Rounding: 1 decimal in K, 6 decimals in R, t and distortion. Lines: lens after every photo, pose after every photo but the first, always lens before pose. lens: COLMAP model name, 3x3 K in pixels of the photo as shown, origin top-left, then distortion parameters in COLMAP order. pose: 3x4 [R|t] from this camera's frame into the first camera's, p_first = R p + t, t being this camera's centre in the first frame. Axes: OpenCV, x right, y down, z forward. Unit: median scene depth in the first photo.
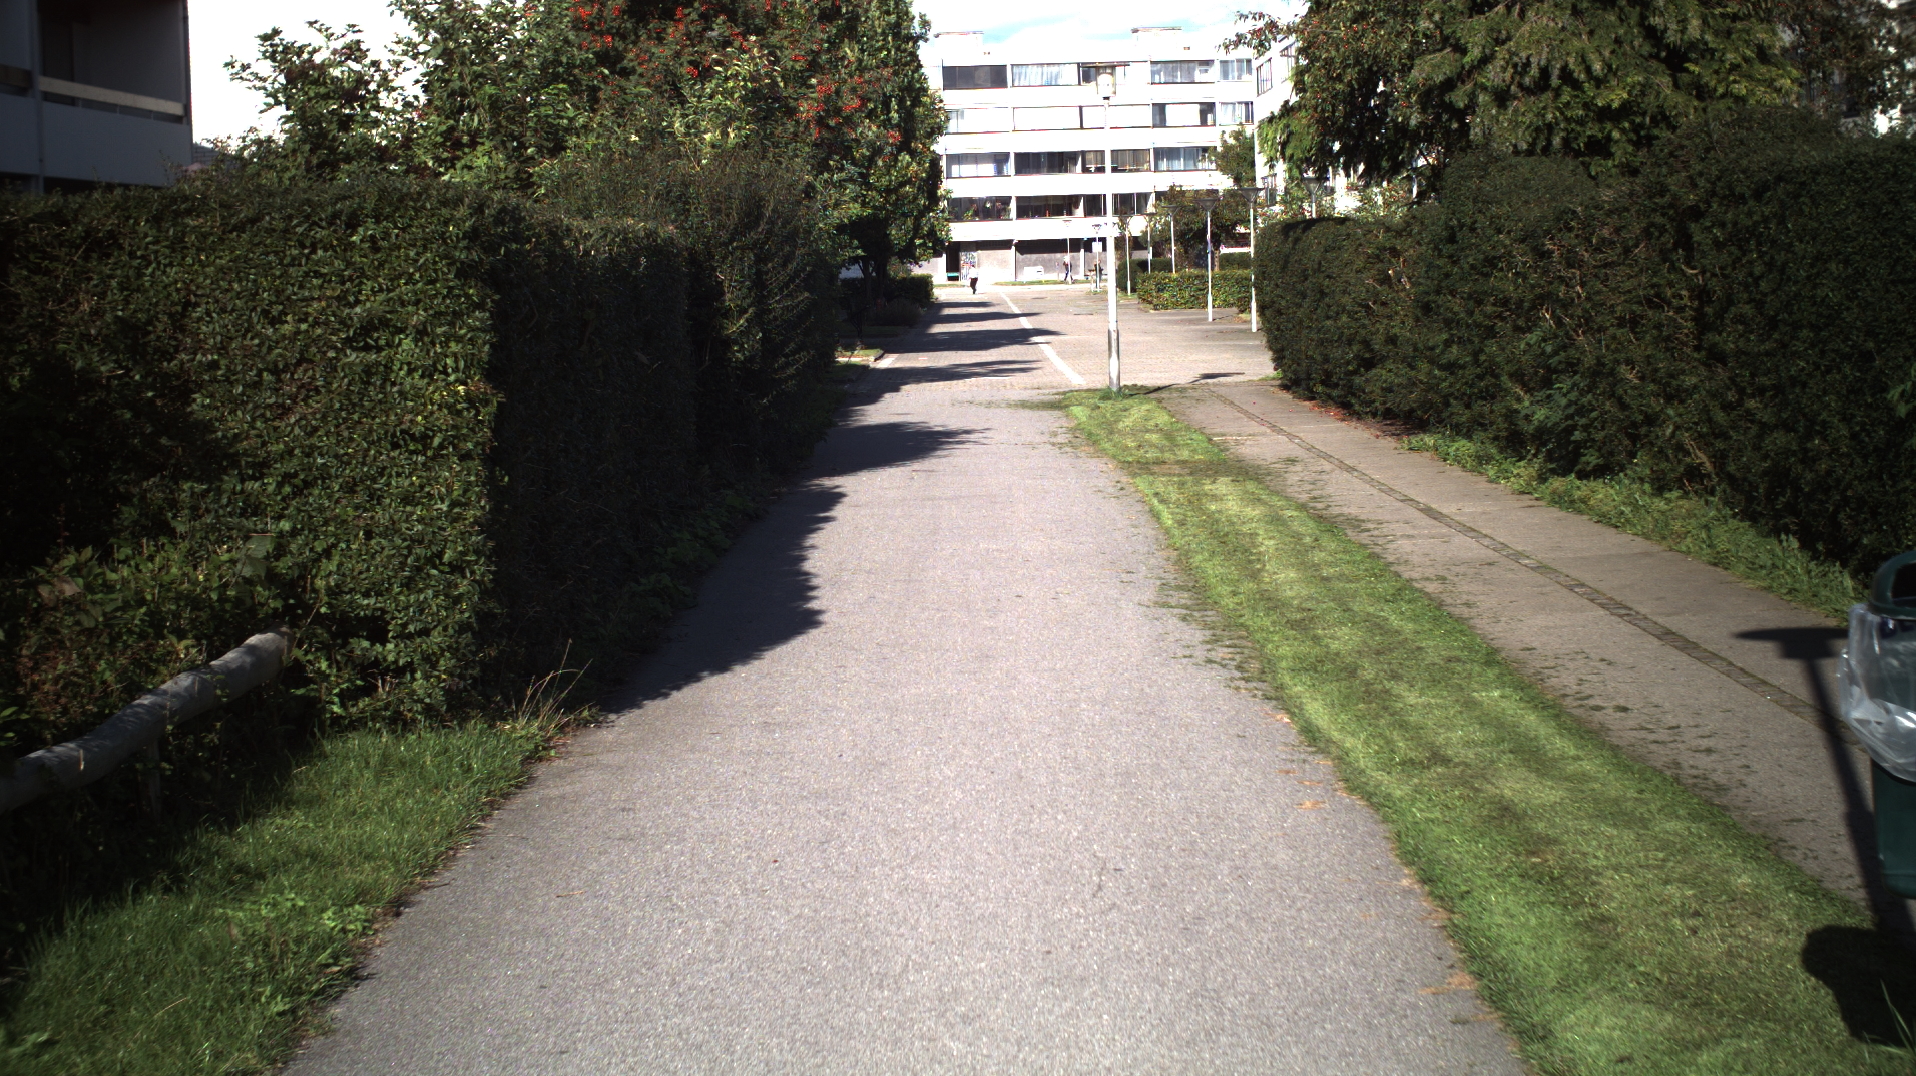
lens RADIAL K [[3284.0, 0, 958.0], [0, 3284.0, 538.0], [0, 0, 1]] dist [-0.154107, -0.067905]
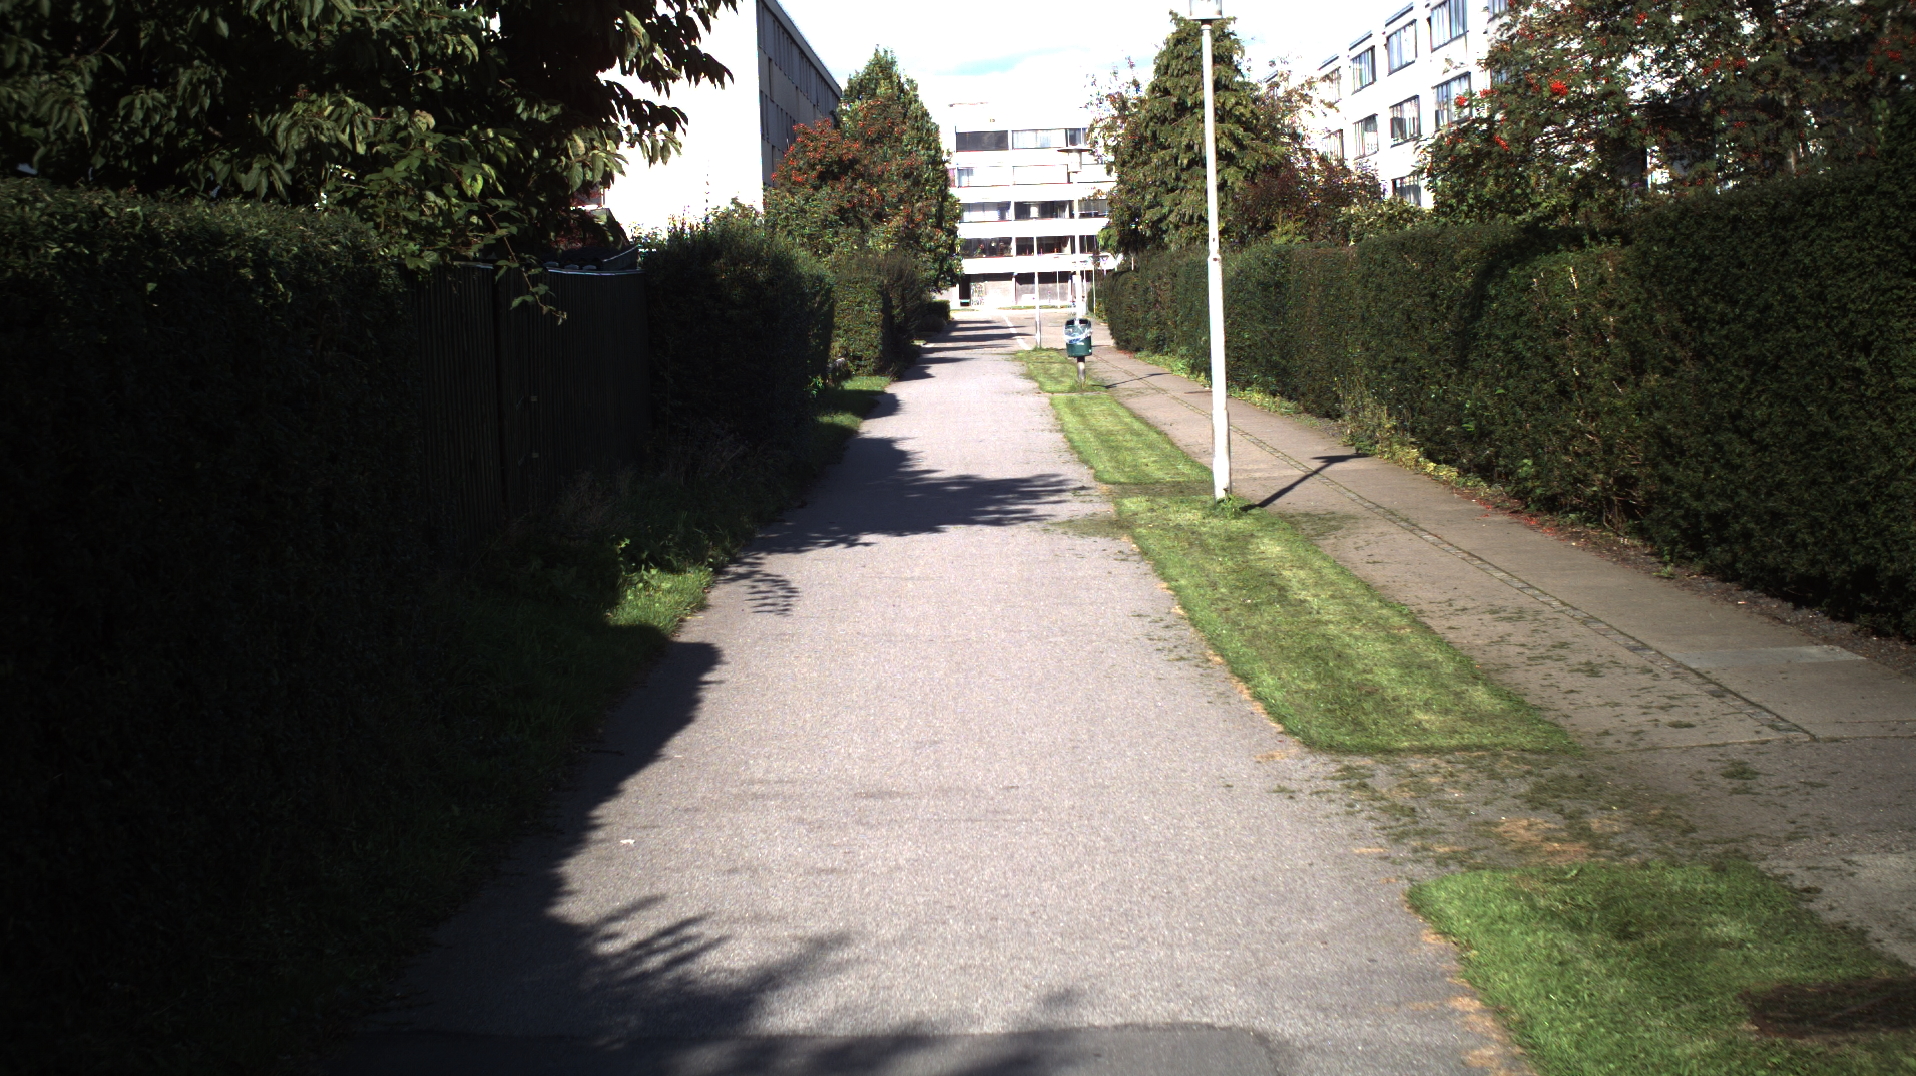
lens RADIAL K [[4630.6, 0, 958.0], [0, 4630.6, 538.0], [0, 0, 1]] dist [-0.060308, -0.582226]
pose [[0.999992, -0.003053, -0.002643, 0.000634], [0.002971, 0.999525, -0.030685, 0.182746], [0.002735, 0.030677, 0.999526, -2.166177]]
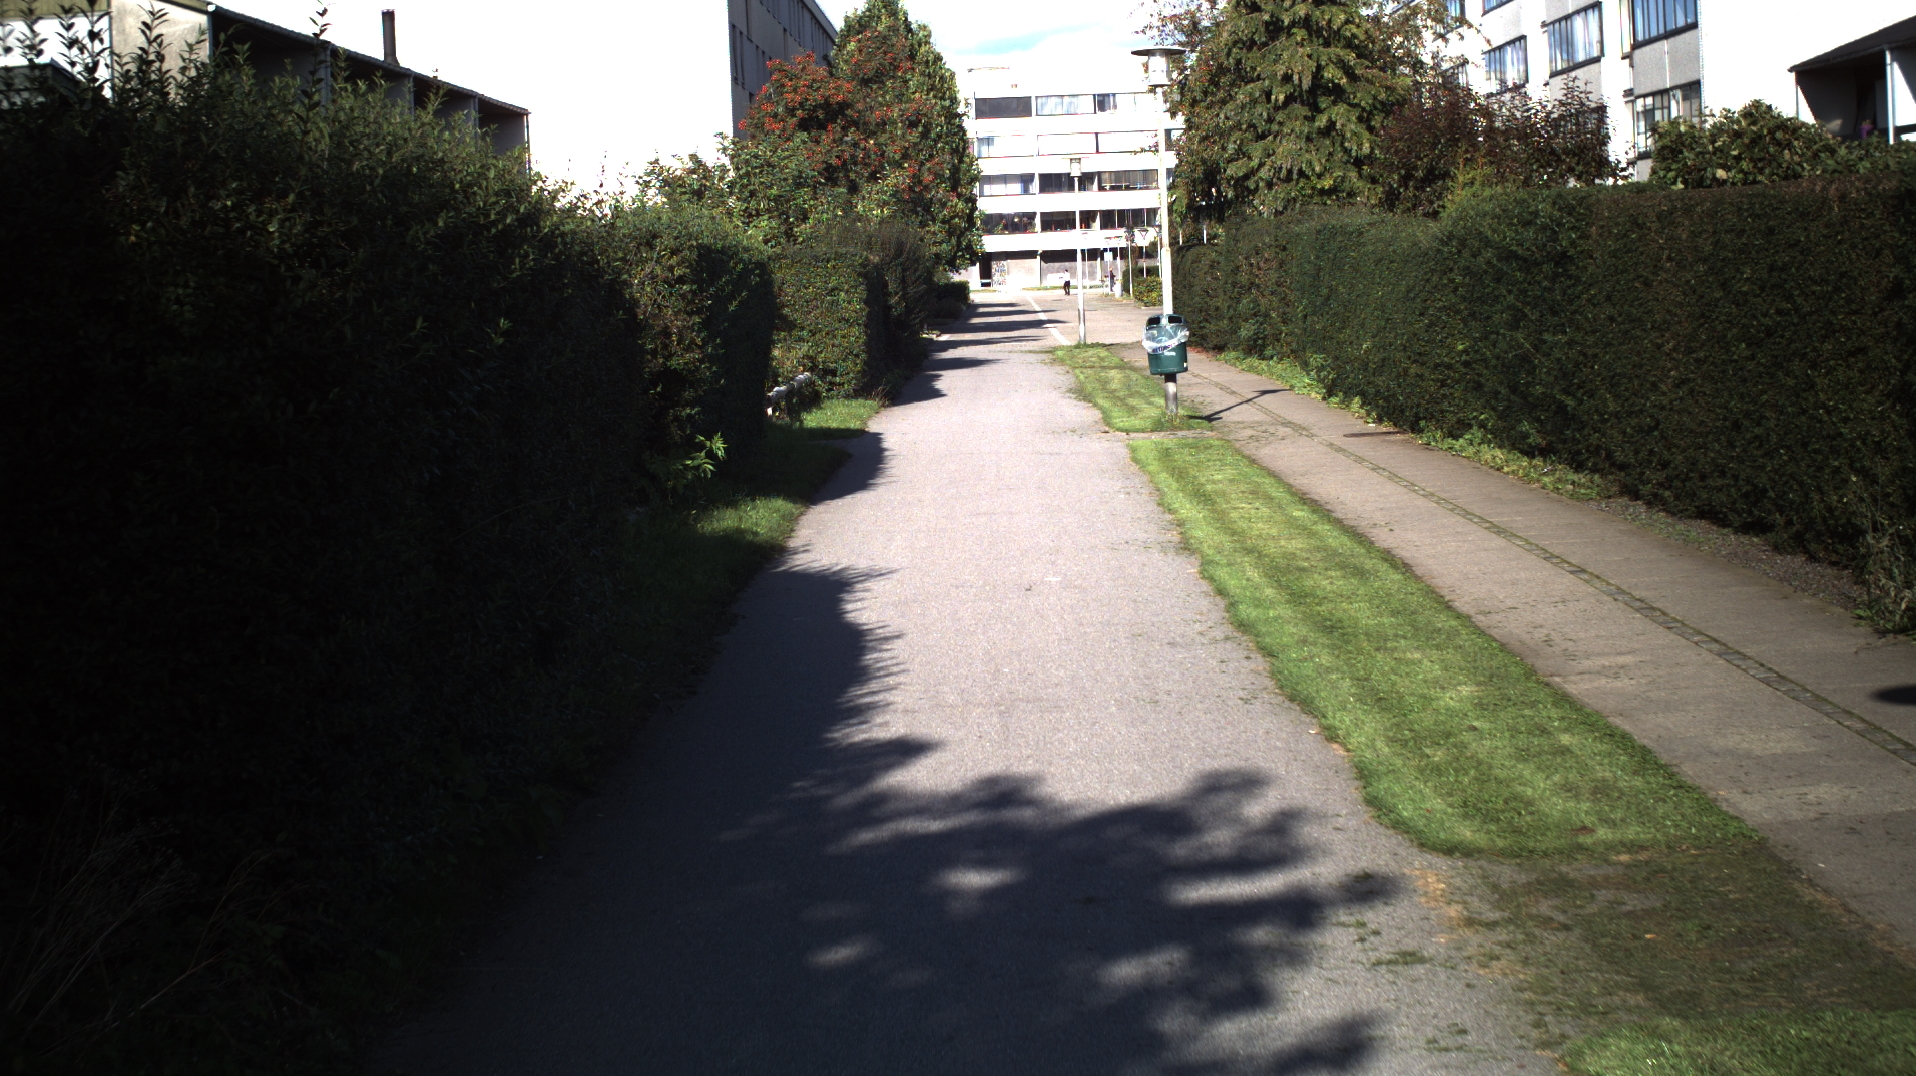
lens RADIAL K [[3983.5, 0, 958.0], [0, 3983.5, 538.0], [0, 0, 1]] dist [-0.162408, -0.371204]
pose [[0.999939, -0.007591, -0.007966, -0.002305], [0.007457, 0.999833, -0.016667, 0.093510], [0.008091, 0.016607, 0.999829, -1.117208]]
